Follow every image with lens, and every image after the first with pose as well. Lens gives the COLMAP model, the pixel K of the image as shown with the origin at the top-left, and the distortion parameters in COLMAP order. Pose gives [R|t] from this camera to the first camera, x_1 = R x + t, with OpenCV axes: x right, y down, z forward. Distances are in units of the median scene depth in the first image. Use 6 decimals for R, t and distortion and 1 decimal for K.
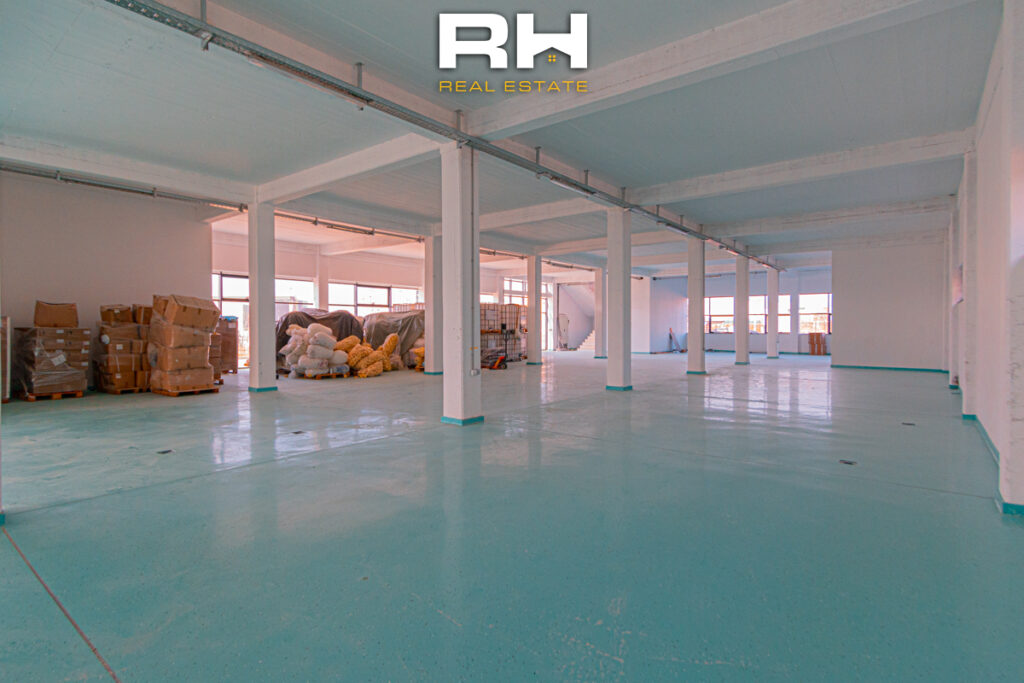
lens RADIAL K [[524.1, 0, 512.7], [0, 524.1, 336.9], [0, 0, 1]] dist [0.001262, 0.000086]
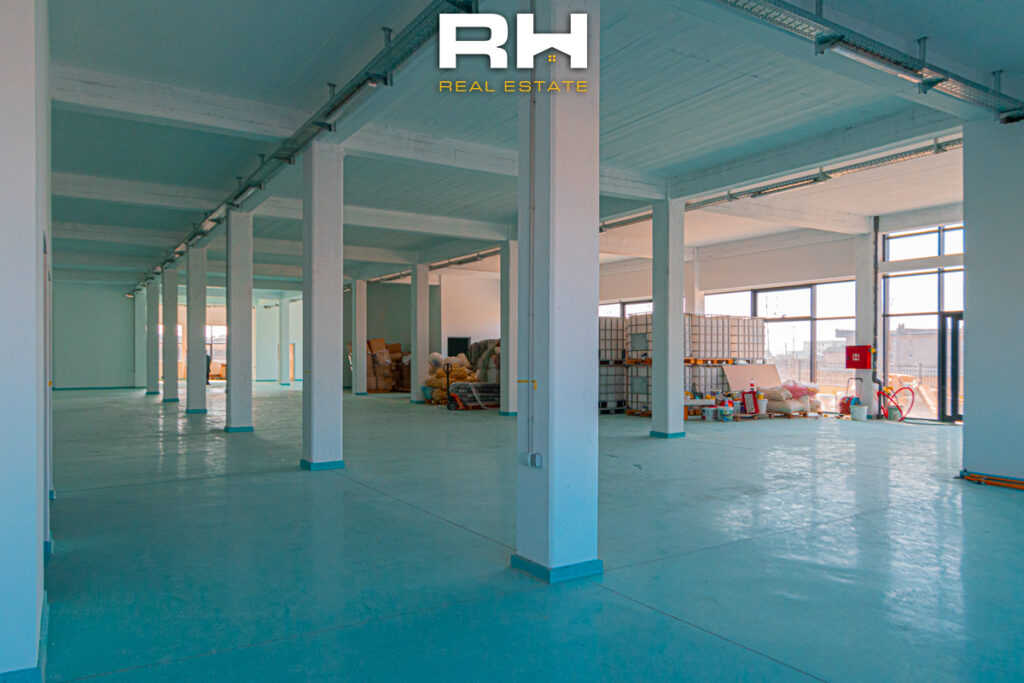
lens RADIAL K [[712.0, 0, 512.2], [0, 712.0, 346.6], [0, 0, 1]] dist [-0.000771, -0.000427]
pose [[-0.319795, -0.003065, -0.947482, 0.637115], [-0.007341, 0.999973, -0.000757, -0.027142], [0.947458, 0.006714, -0.319809, 1.005314]]
